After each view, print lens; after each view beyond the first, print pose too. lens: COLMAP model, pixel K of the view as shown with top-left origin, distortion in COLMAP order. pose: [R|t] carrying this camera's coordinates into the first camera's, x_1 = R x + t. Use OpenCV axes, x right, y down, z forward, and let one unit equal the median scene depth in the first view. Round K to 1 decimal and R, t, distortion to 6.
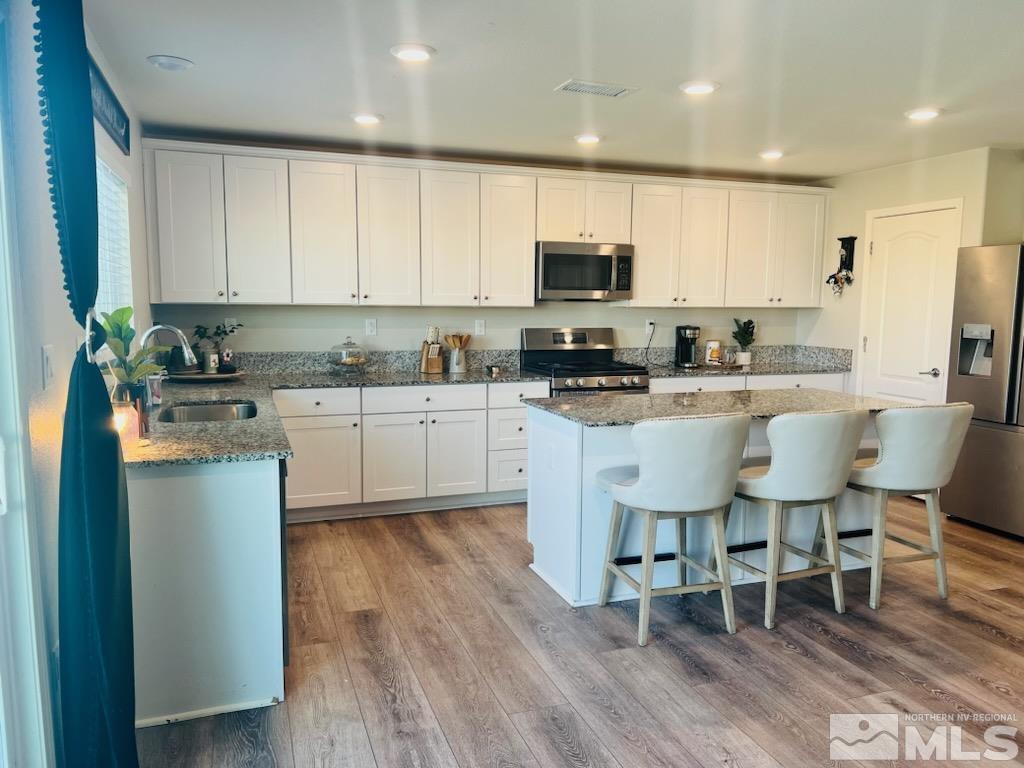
lens RADIAL K [[781.0, 0, 518.0], [0, 781.0, 389.0], [0, 0, 1]] dist [0.075255, -0.084974]
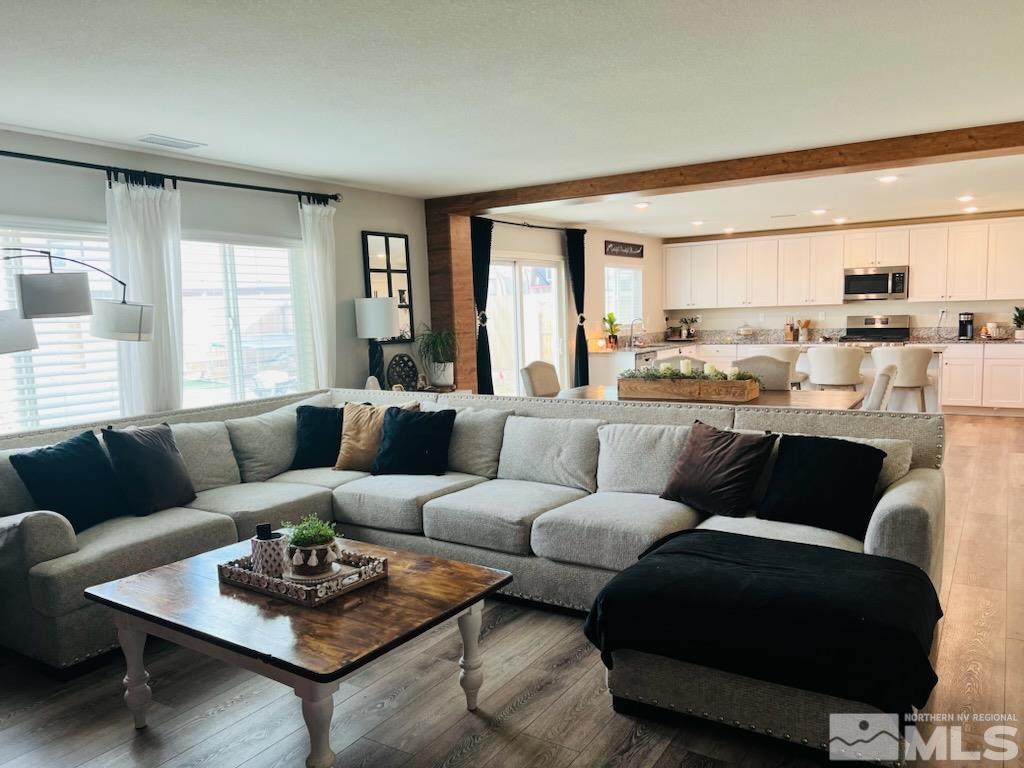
lens RADIAL K [[781.0, 0, 518.0], [0, 781.0, 389.0], [0, 0, 1]] dist [0.075255, -0.084974]
pose [[0.622475, 0.053108, -0.780836, 1.017389], [-0.053863, 0.998236, 0.024956, 0.089631], [0.780784, 0.026523, 0.624238, -0.761940]]
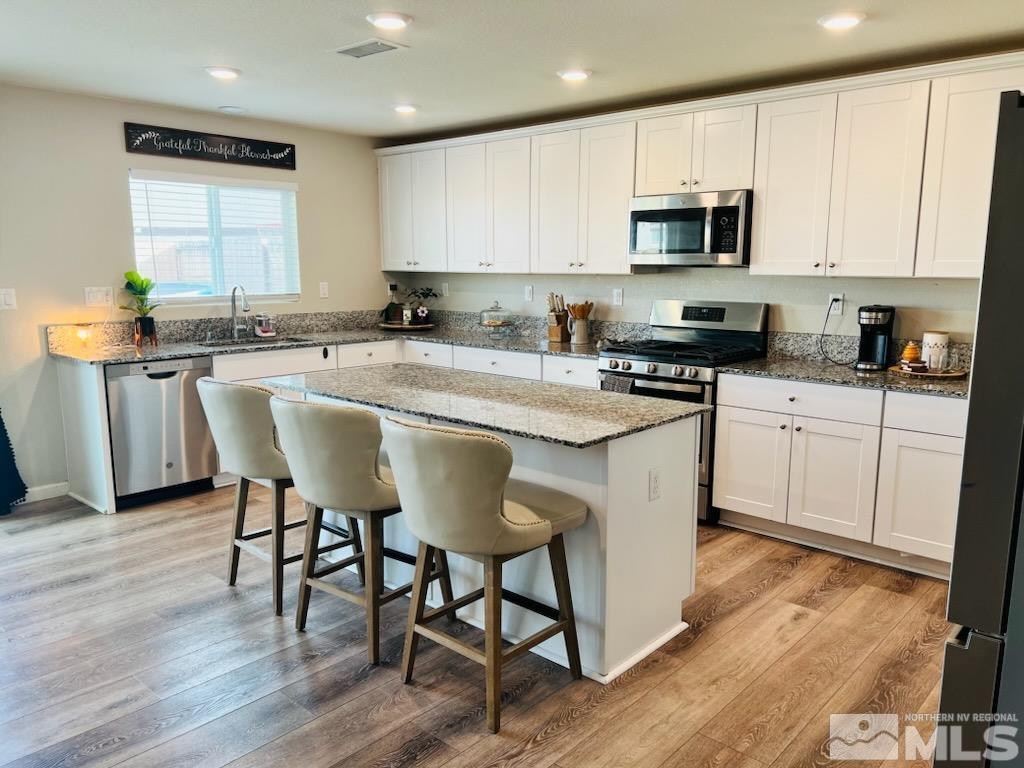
lens RADIAL K [[781.0, 0, 518.0], [0, 781.0, 389.0], [0, 0, 1]] dist [0.075255, -0.084974]
pose [[0.453899, 0.131659, -0.881273, 0.750032], [-0.103368, 0.990126, 0.094682, -0.049369], [0.885037, 0.048119, 0.463026, 0.498711]]
